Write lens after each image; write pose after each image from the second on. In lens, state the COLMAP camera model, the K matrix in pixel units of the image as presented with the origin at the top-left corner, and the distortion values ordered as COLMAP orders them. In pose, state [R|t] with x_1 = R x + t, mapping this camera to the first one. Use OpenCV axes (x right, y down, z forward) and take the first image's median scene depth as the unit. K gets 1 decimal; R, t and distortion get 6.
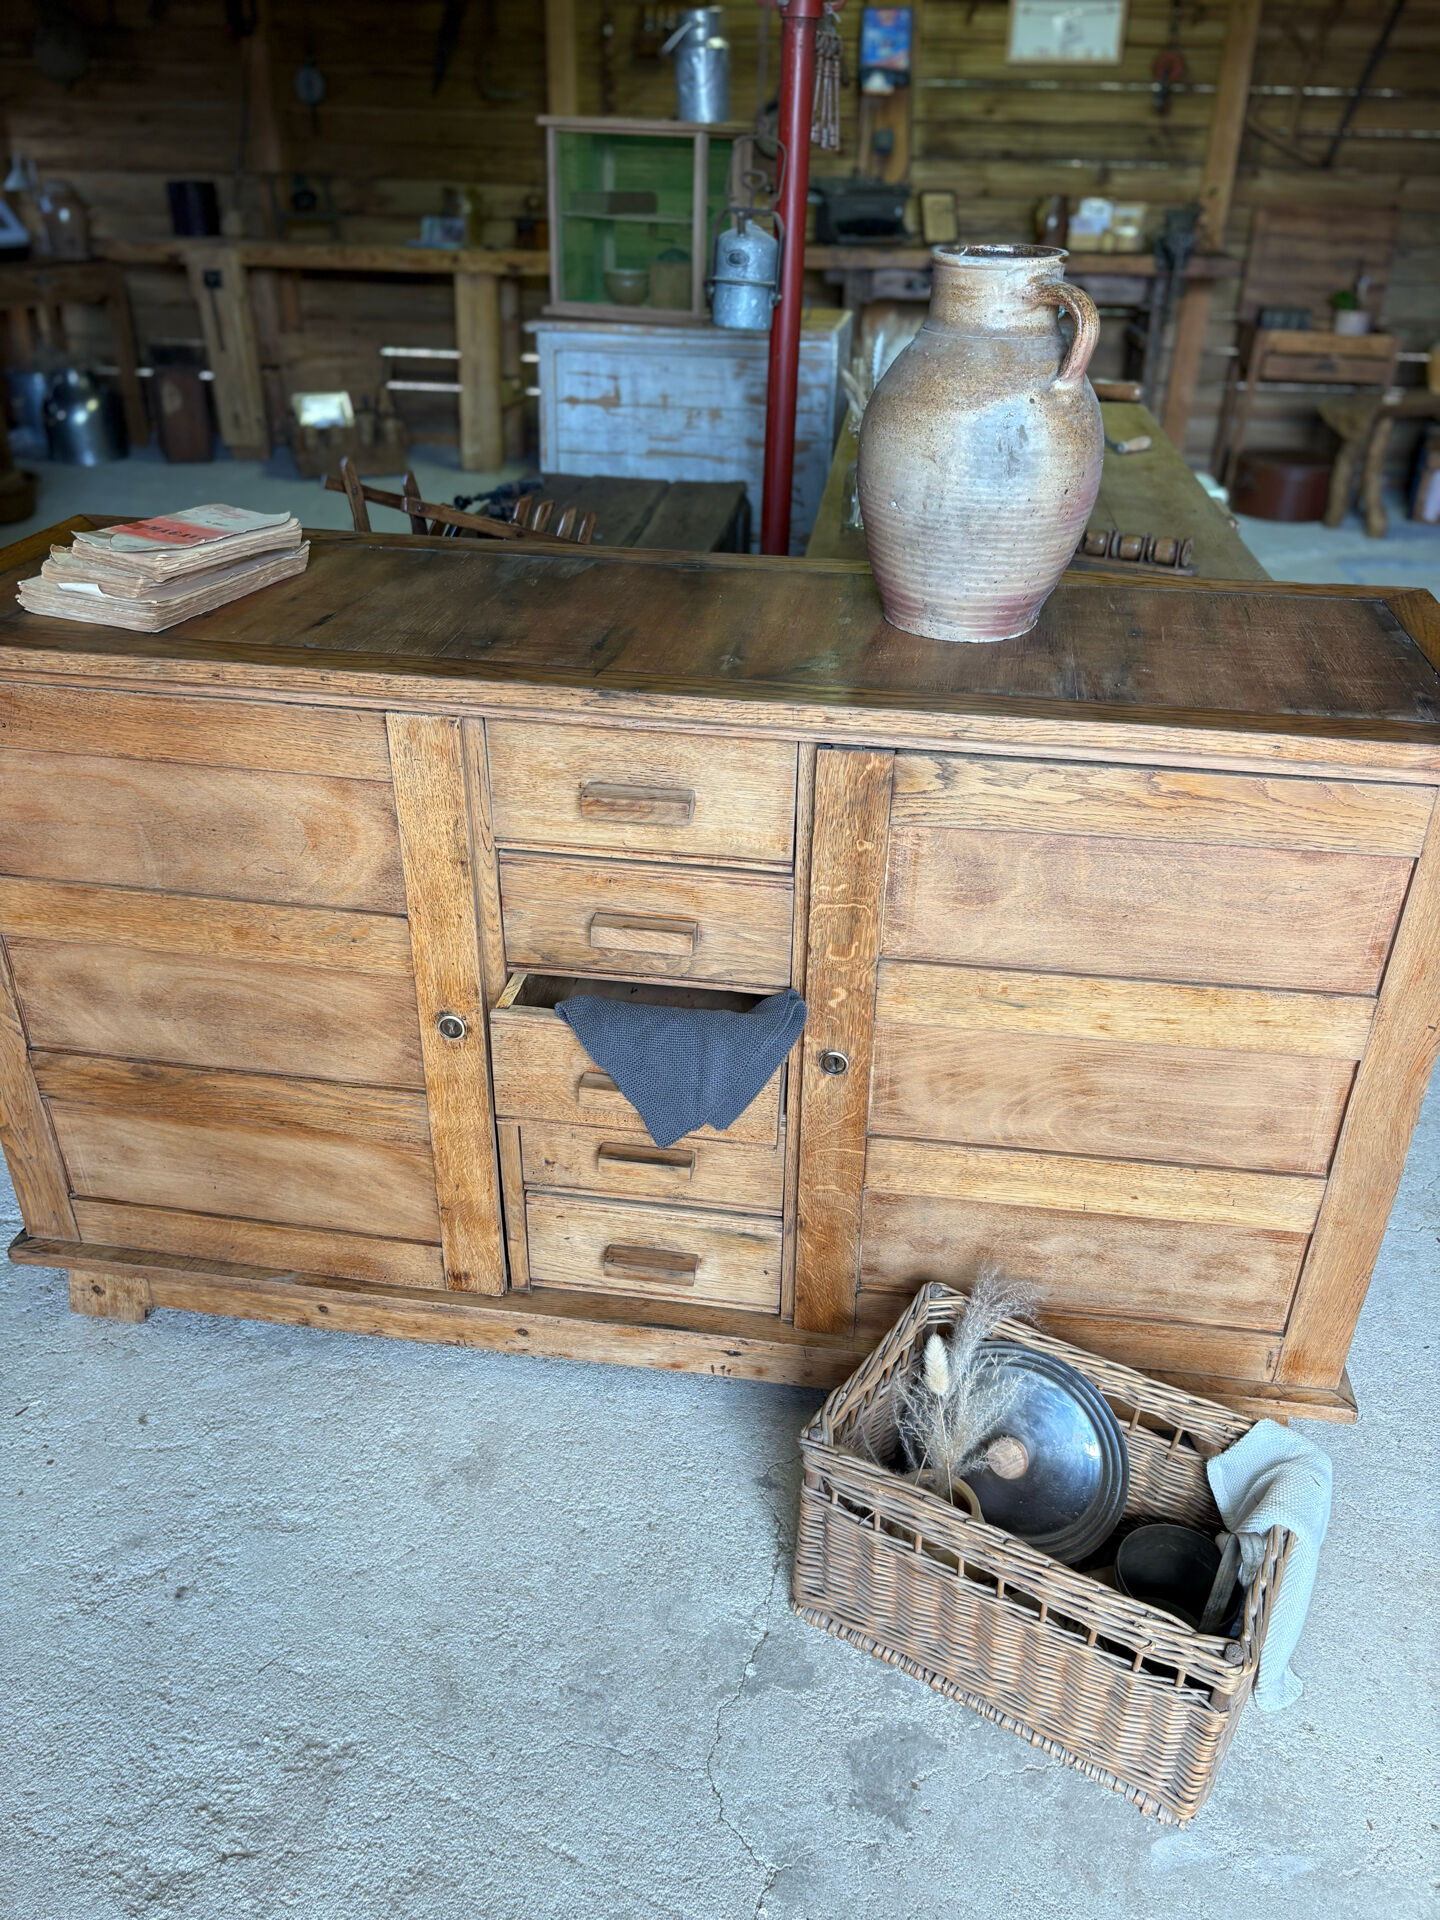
lens RADIAL K [[1464.2, 0, 725.4], [0, 1464.2, 974.1], [0, 0, 1]] dist [0.040338, -0.048944]
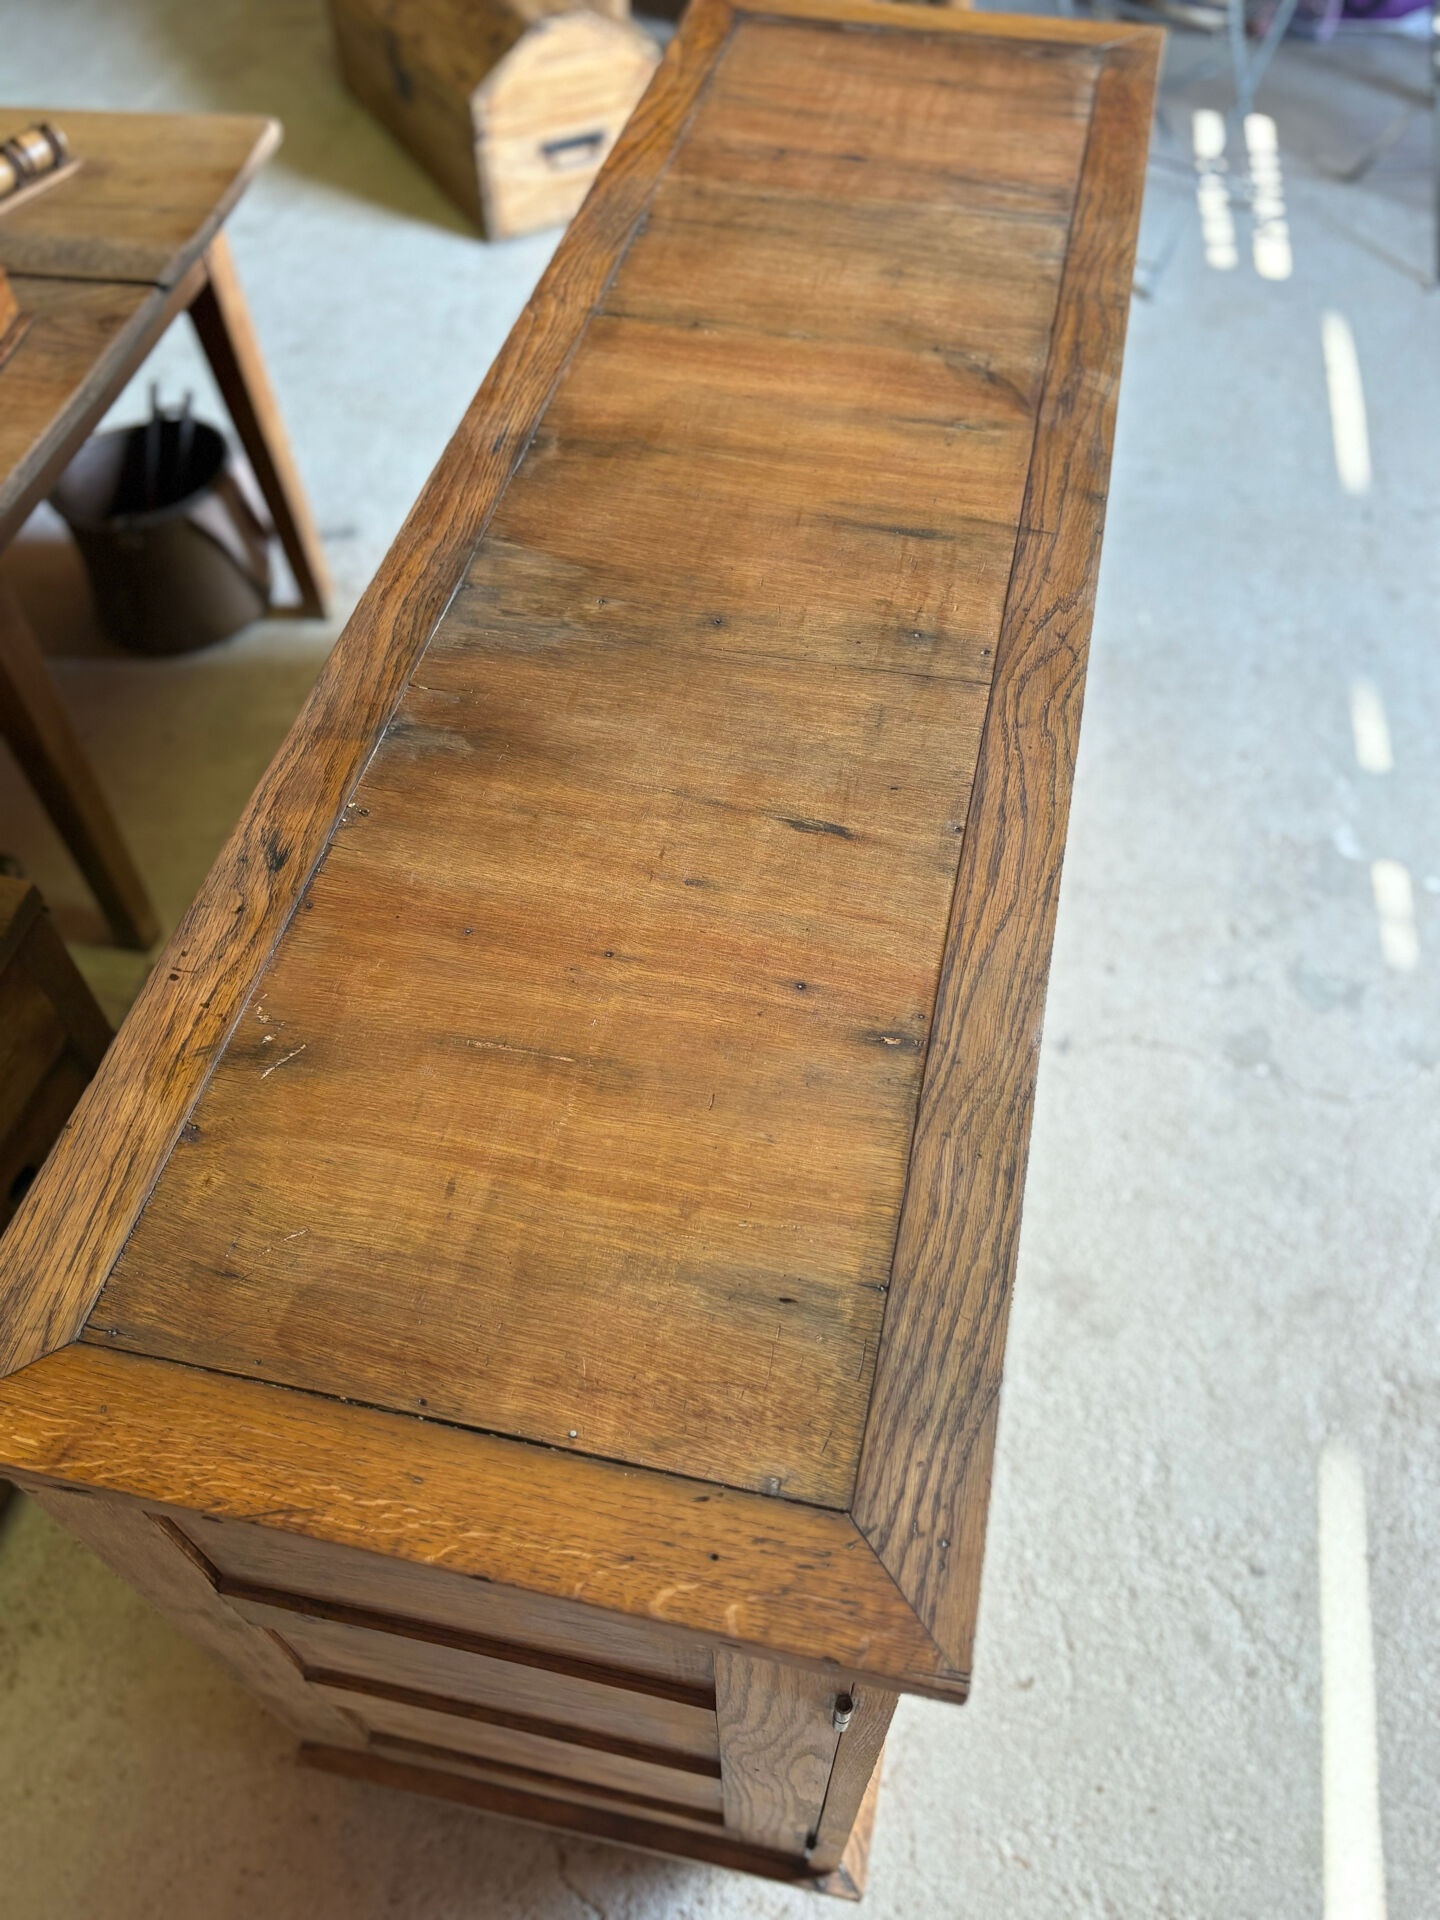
lens RADIAL K [[1526.7, 0, 734.0], [0, 1526.7, 970.7], [0, 0, 1]] dist [0.027358, -0.028025]
pose [[0.066652, -0.807786, 0.585695, -0.669445], [0.517810, 0.529770, 0.671727, -0.628622], [-0.852895, 0.258507, 0.453590, 0.756403]]
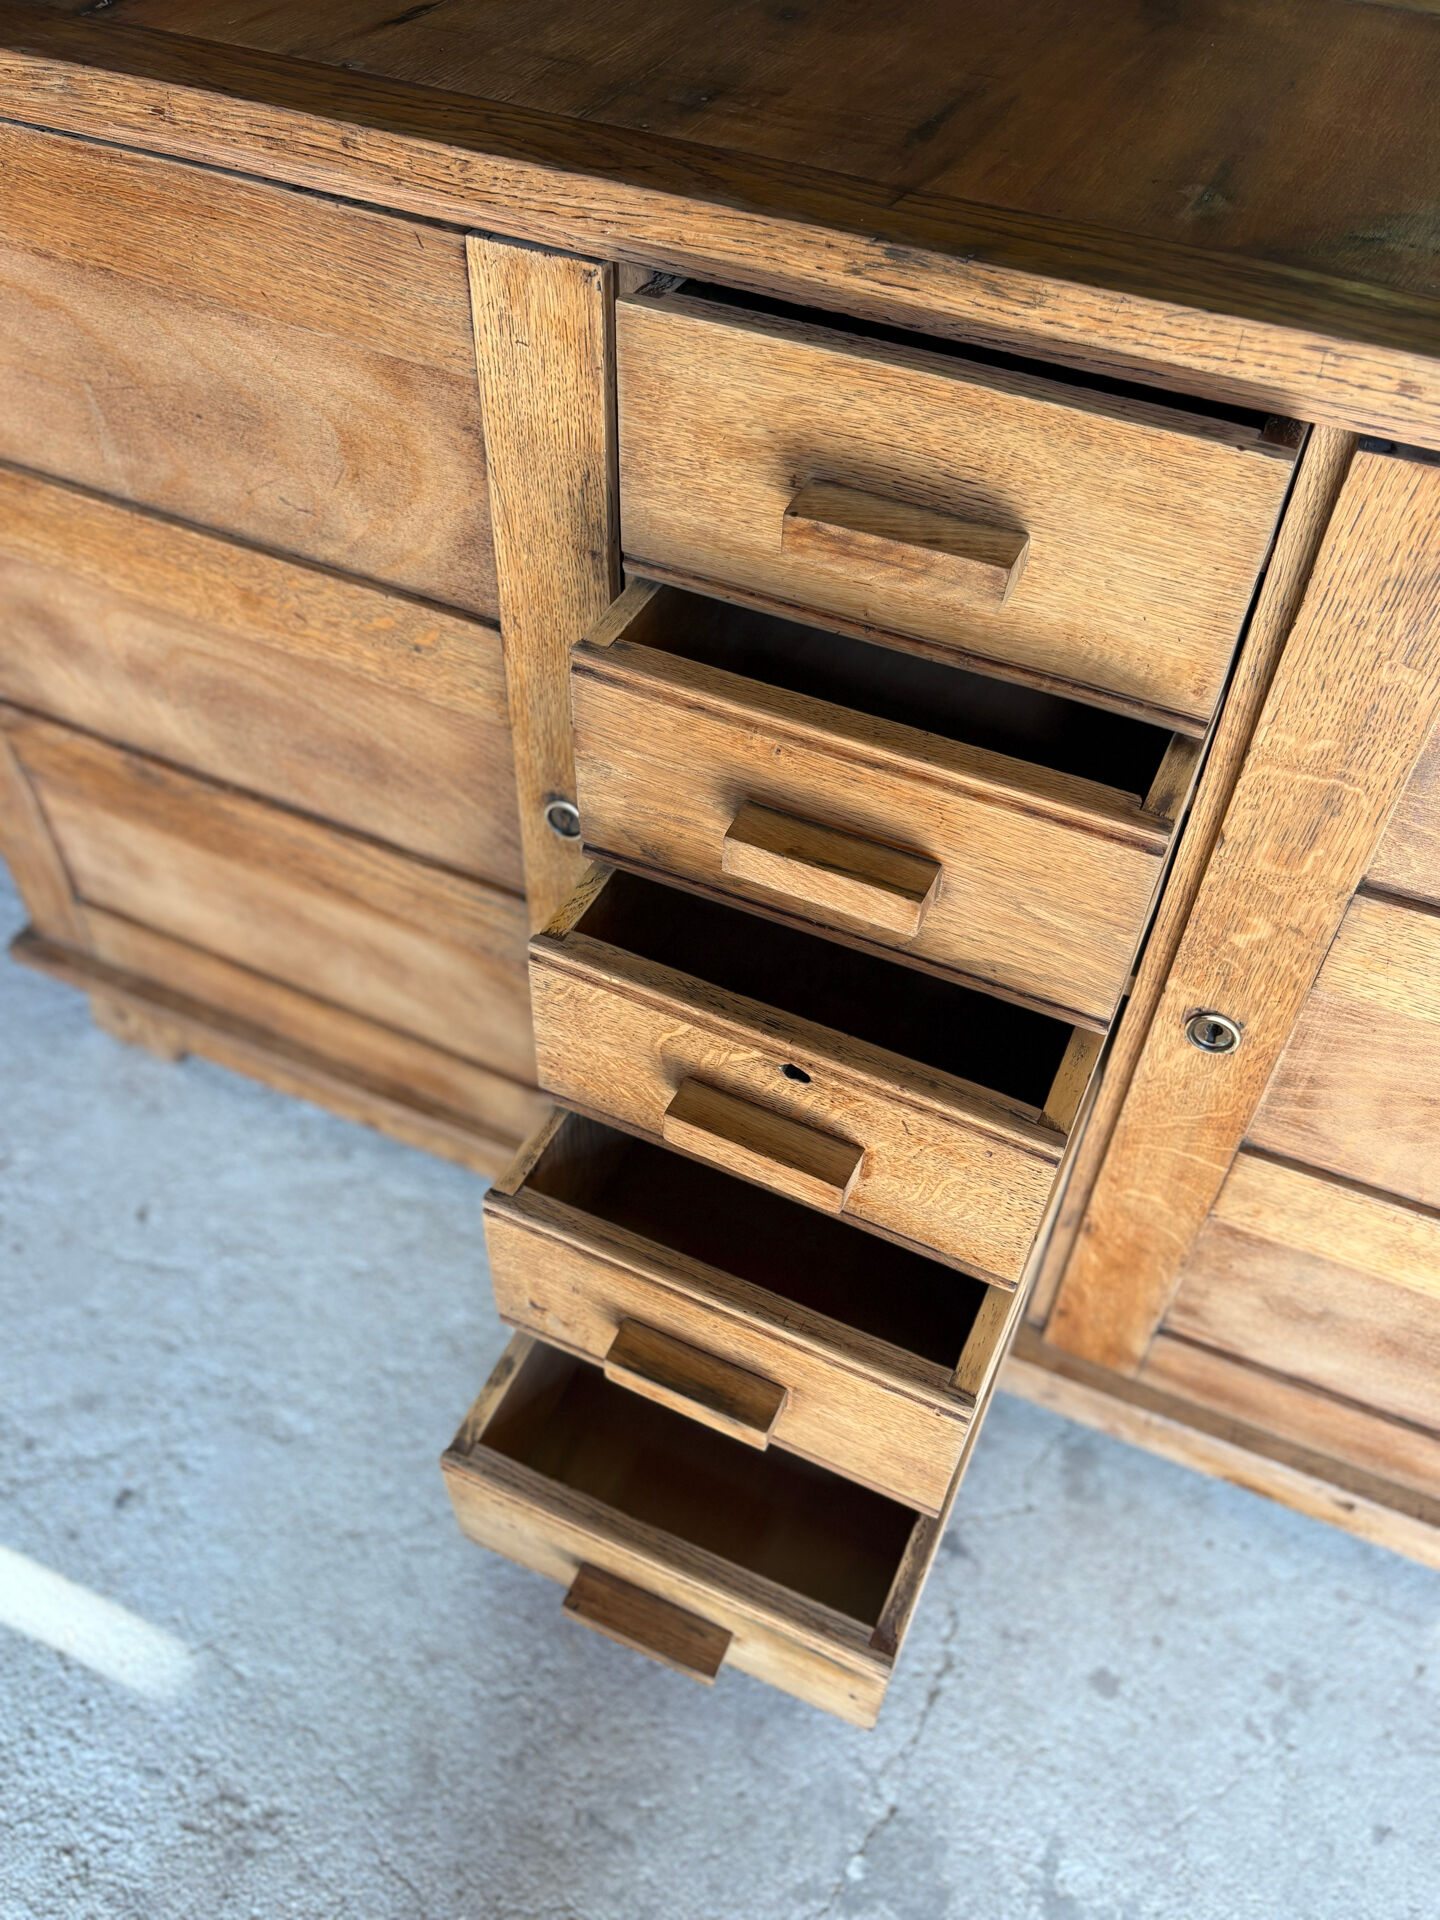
lens RADIAL K [[1526.7, 0, 718.4], [0, 1526.7, 976.8], [0, 0, 1]] dist [0.027358, -0.028025]
pose [[0.960199, 0.213600, -0.179978, -0.003351], [-0.152403, 0.940636, 0.303276, -0.103021], [0.234074, -0.263777, 0.935752, 0.432559]]
